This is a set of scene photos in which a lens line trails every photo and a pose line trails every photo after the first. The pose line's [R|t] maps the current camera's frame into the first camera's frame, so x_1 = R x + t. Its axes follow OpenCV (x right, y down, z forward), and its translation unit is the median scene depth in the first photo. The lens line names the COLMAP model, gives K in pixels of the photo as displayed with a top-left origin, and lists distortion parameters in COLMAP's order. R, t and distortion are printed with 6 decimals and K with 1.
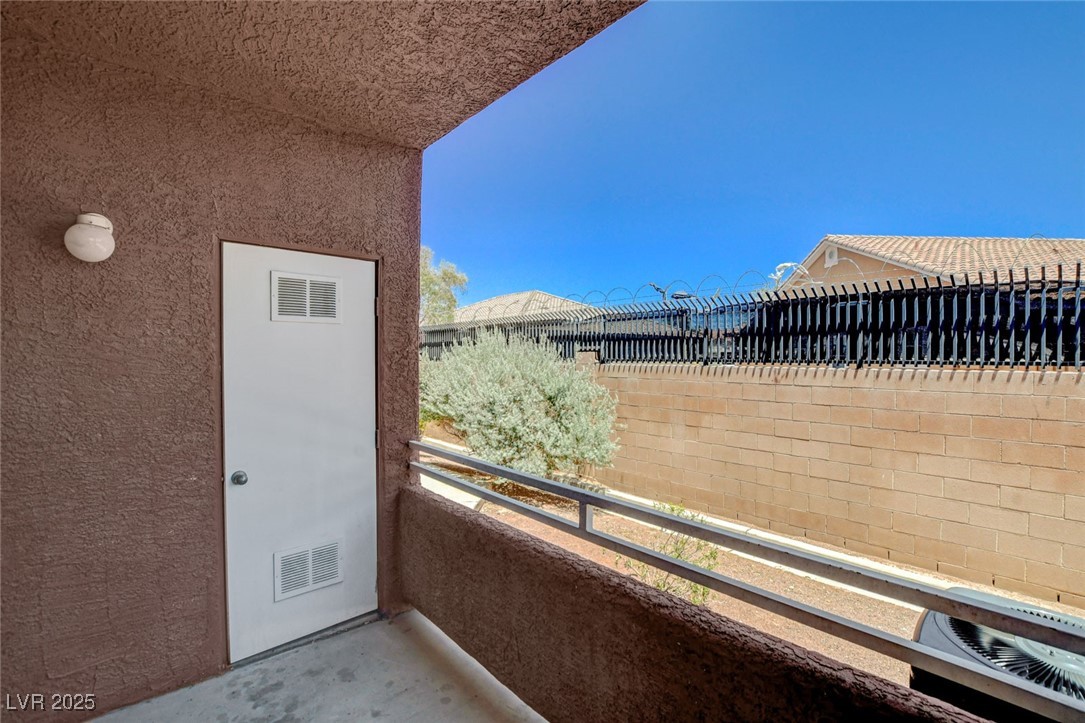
lens RADIAL K [[493.7, 0, 542.3], [0, 493.7, 356.9], [0, 0, 1]] dist [-0.030732, 0.002535]
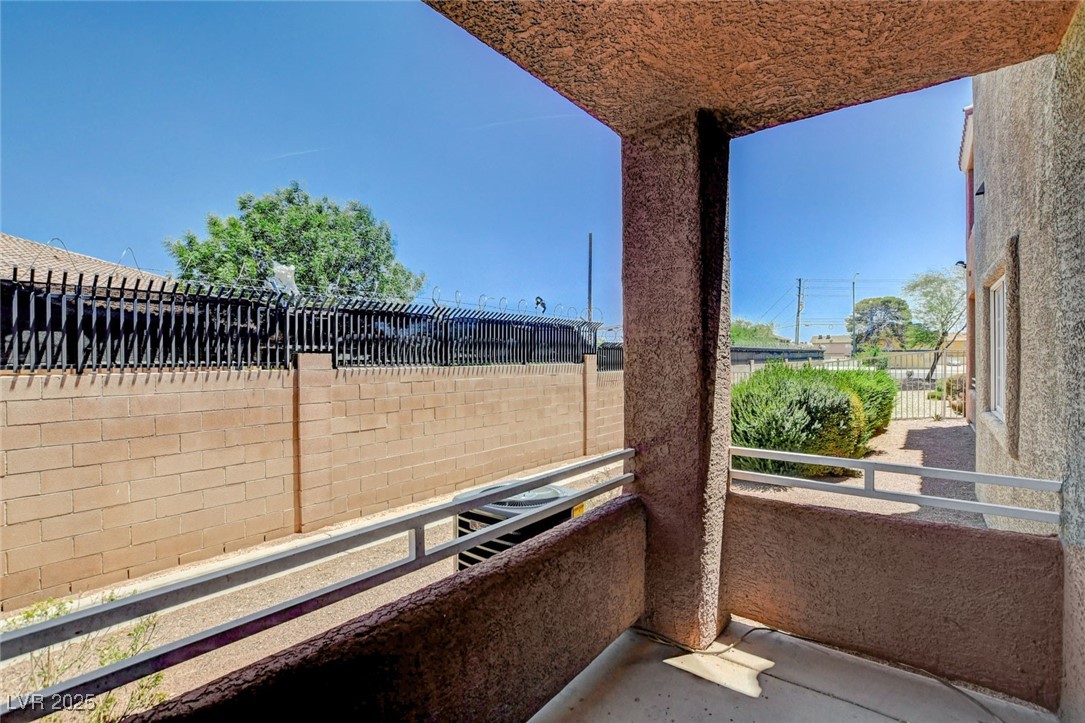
lens RADIAL K [[493.7, 0, 542.0], [0, 493.7, 362.4], [0, 0, 1]] dist [-0.030732, 0.002535]
pose [[-0.179158, -0.011346, 0.983755, -0.334250], [0.008220, 0.999881, 0.013029, -0.001491], [-0.983786, 0.010421, -0.179043, 0.390483]]
